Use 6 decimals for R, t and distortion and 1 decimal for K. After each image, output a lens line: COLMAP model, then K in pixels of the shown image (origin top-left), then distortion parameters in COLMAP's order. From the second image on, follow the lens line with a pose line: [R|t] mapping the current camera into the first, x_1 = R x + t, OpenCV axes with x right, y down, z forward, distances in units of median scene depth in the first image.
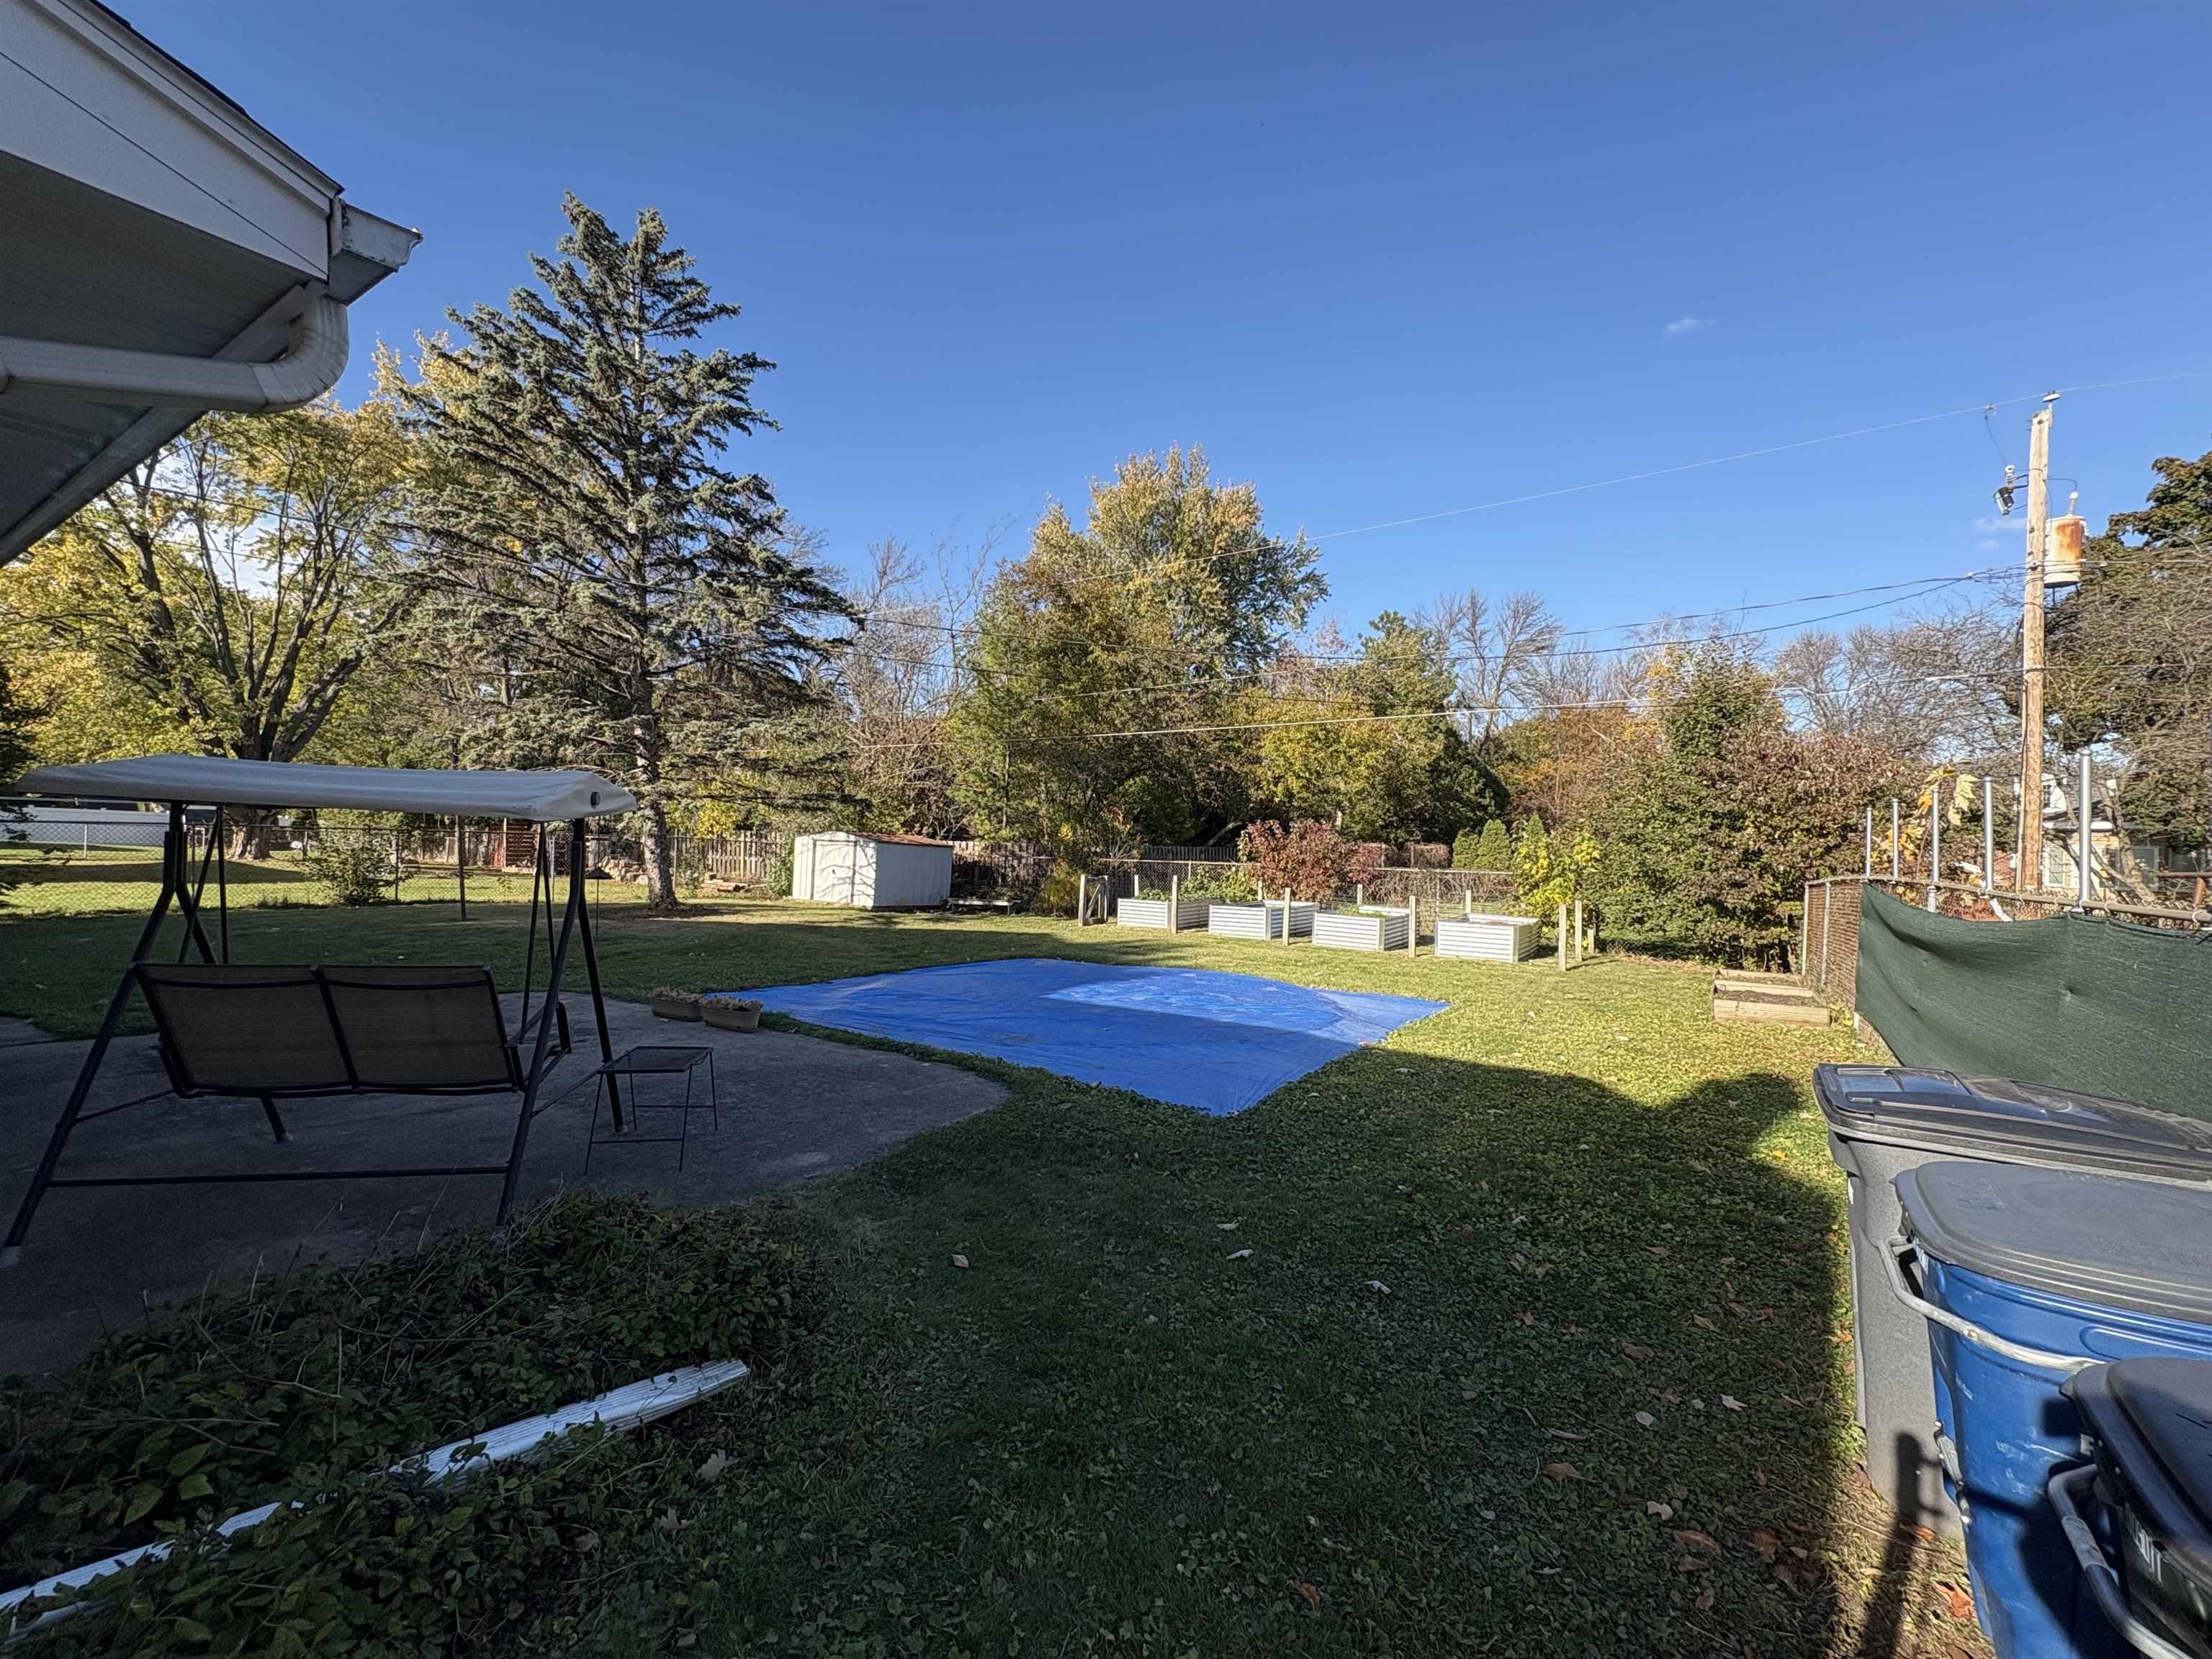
lens RADIAL K [[882.0, 0, 1106.0], [0, 882.0, 829.5], [0, 0, 1]] dist [0.002841, 0.000264]
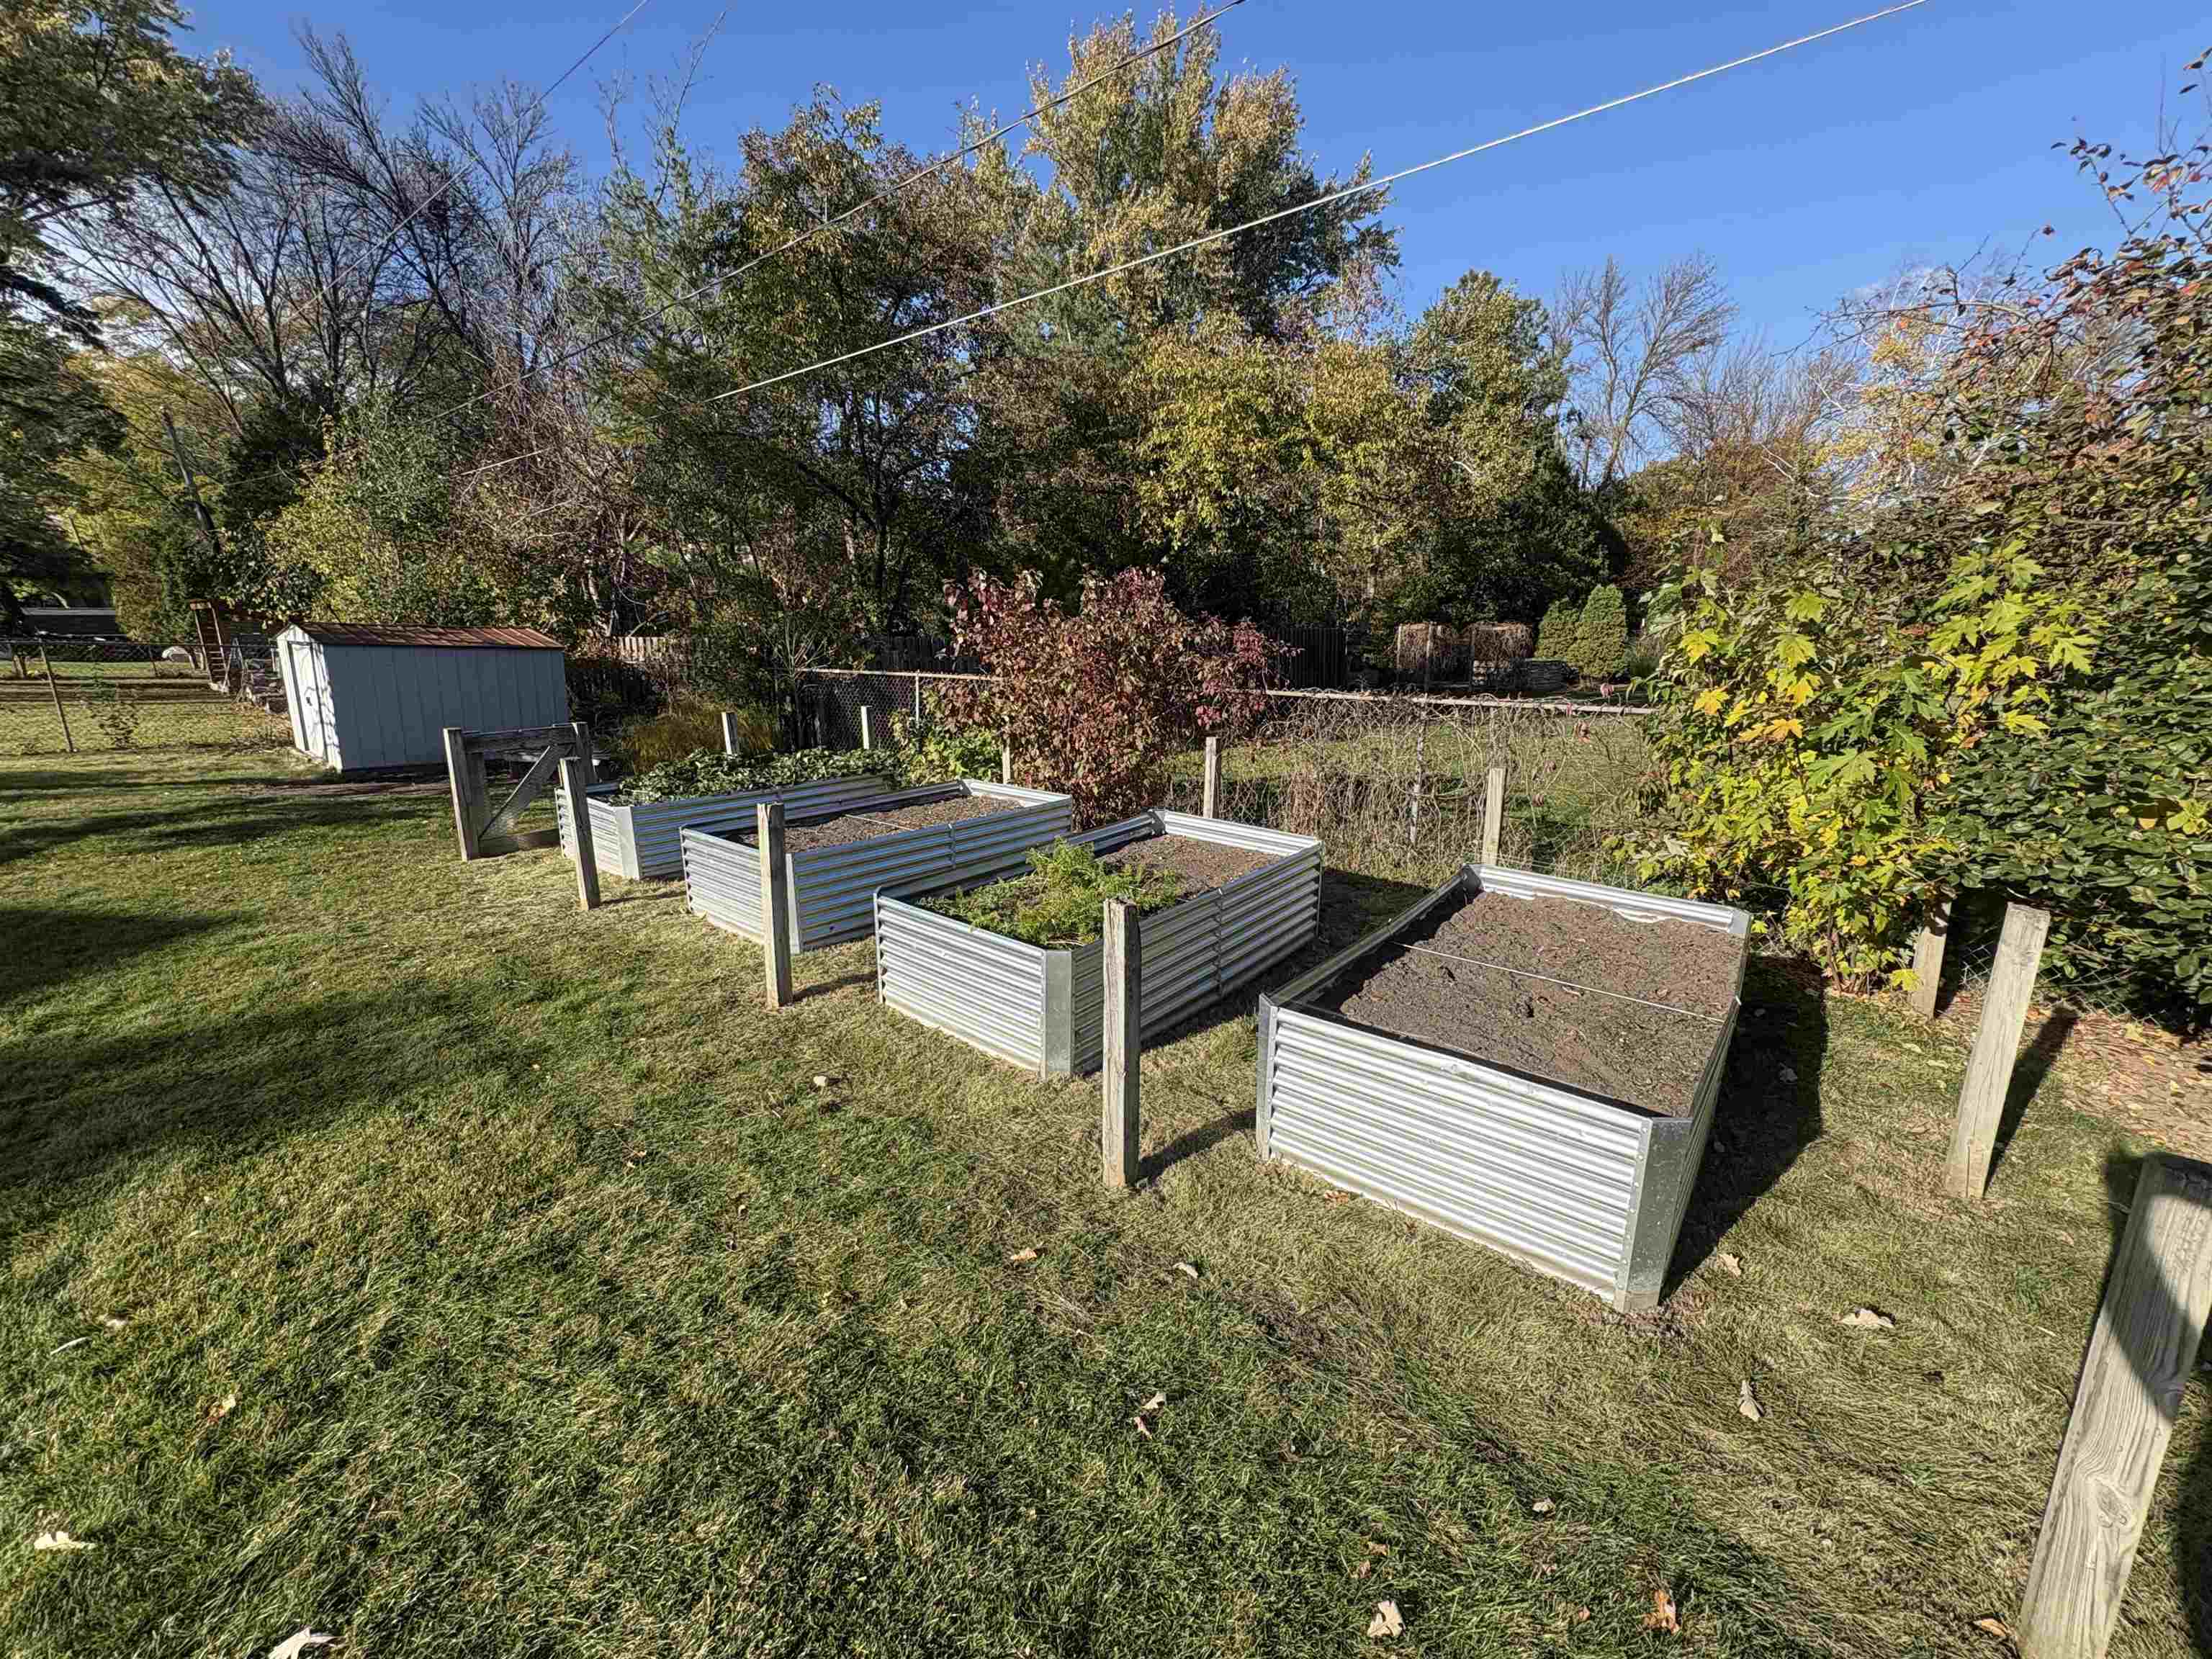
lens RADIAL K [[881.5, 0, 1128.9], [0, 881.5, 823.7], [0, 0, 1]] dist [0.025086, 0.000121]
pose [[0.997614, -0.007661, -0.068619, 0.097930], [0.023131, 0.973477, 0.227611, 0.003674], [0.065055, -0.228655, 0.971331, 0.220529]]
